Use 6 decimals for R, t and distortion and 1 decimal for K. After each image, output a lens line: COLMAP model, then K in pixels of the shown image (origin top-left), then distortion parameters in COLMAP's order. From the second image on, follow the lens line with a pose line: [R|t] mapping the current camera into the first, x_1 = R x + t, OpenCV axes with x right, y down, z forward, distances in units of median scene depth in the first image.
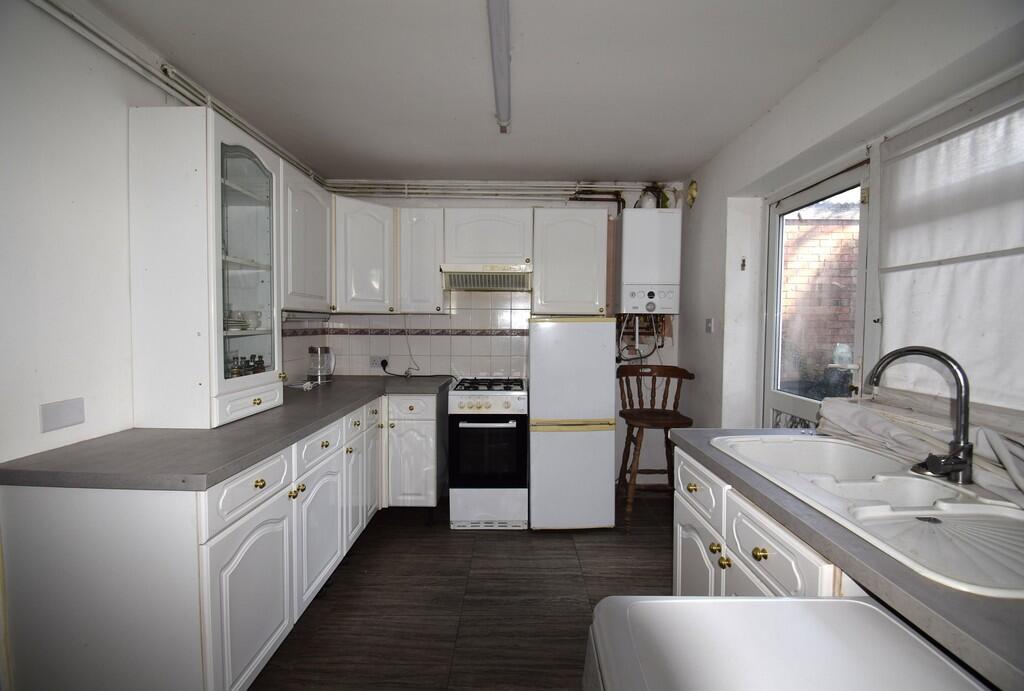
lens RADIAL K [[458.3, 0, 515.5], [0, 458.3, 342.4], [0, 0, 1]] dist [0.028597, -0.000329]
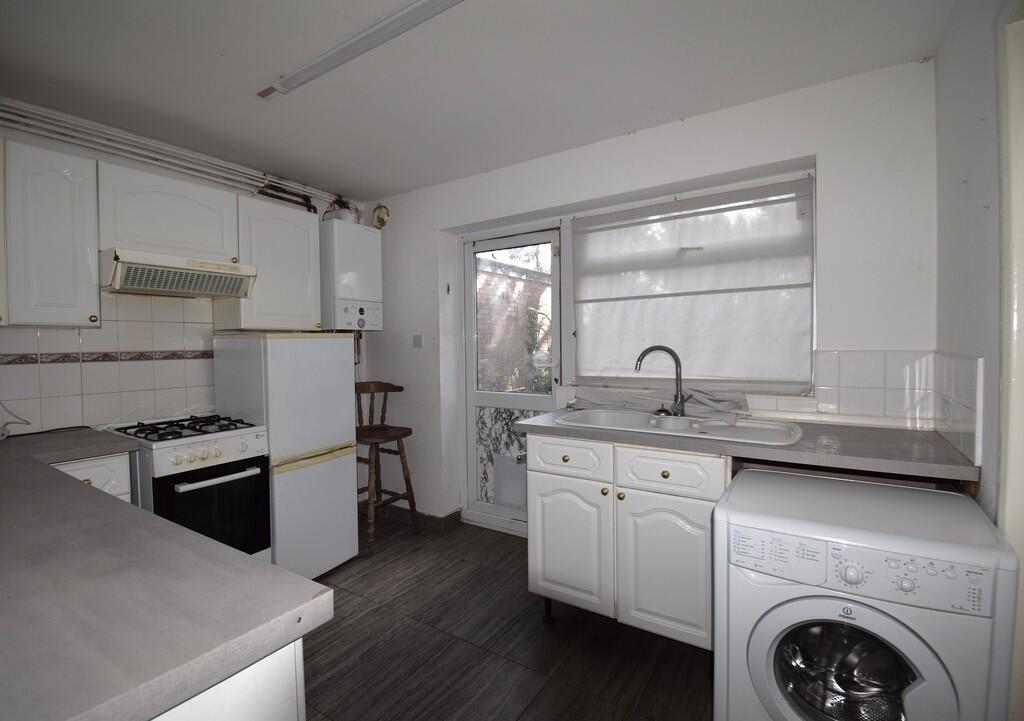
lens RADIAL K [[469.7, 0, 510.4], [0, 469.7, 359.1], [0, 0, 1]] dist [0.004601, -0.001891]
pose [[0.564912, -0.042675, 0.824047, -0.375653], [0.054174, 0.998425, 0.014568, 0.002396], [-0.823371, 0.036412, 0.566335, 0.172899]]
